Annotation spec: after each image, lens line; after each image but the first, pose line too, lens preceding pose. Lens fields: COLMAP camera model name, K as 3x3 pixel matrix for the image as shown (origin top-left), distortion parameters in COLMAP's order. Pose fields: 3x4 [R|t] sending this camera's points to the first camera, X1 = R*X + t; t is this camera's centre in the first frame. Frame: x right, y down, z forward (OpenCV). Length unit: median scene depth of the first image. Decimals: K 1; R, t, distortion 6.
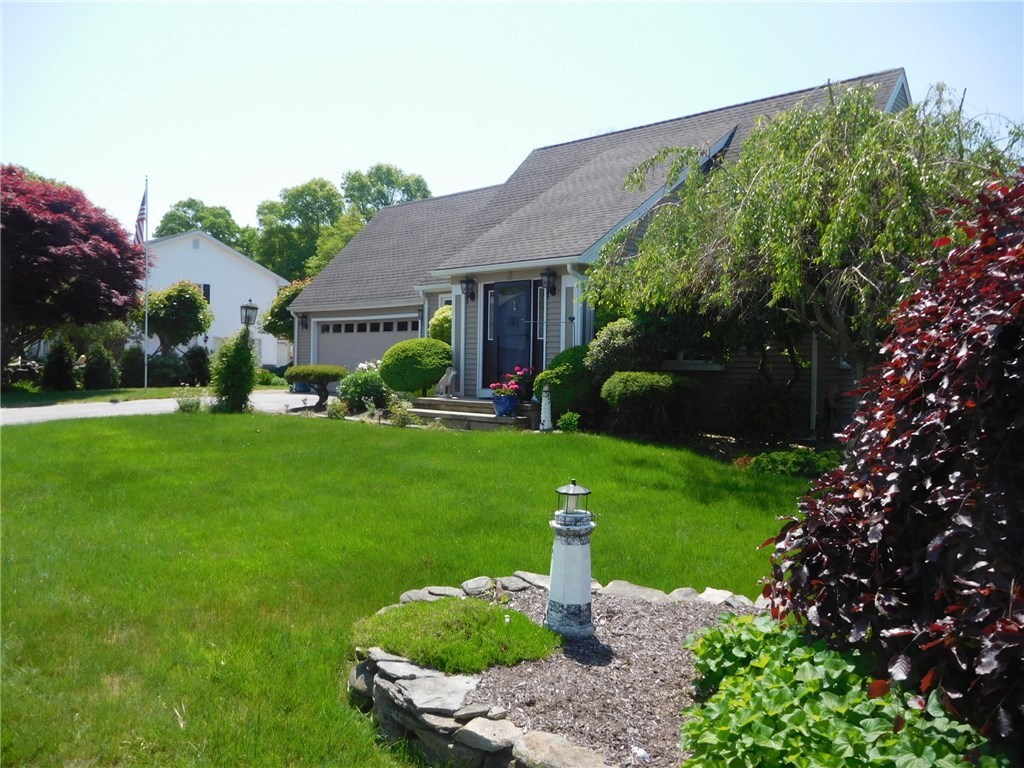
lens RADIAL K [[807.7, 0, 512.0], [0, 807.7, 384.0], [0, 0, 1]] dist [-0.053619, 0.006895]
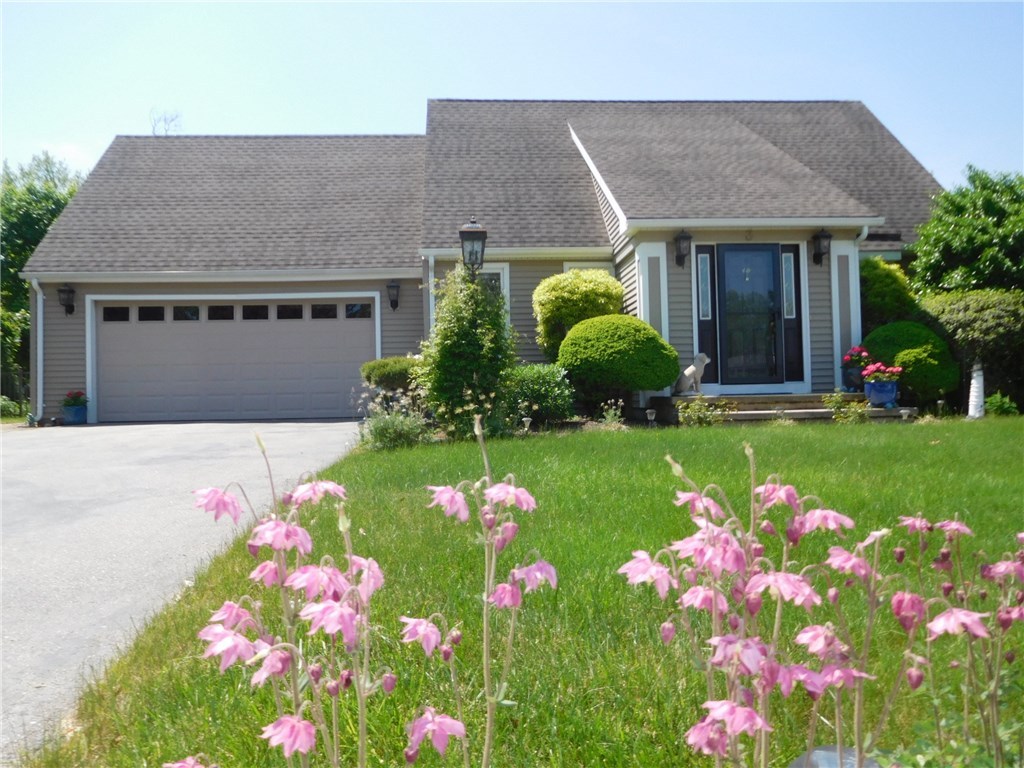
lens RADIAL K [[732.8, 0, 512.0], [0, 732.8, 384.0], [0, 0, 1]] dist [0.027038, -0.000315]
pose [[0.689617, -0.021729, 0.723849, -0.639919], [0.050886, 0.998533, -0.018505, 0.010467], [-0.722385, 0.049595, 0.689711, 0.638866]]
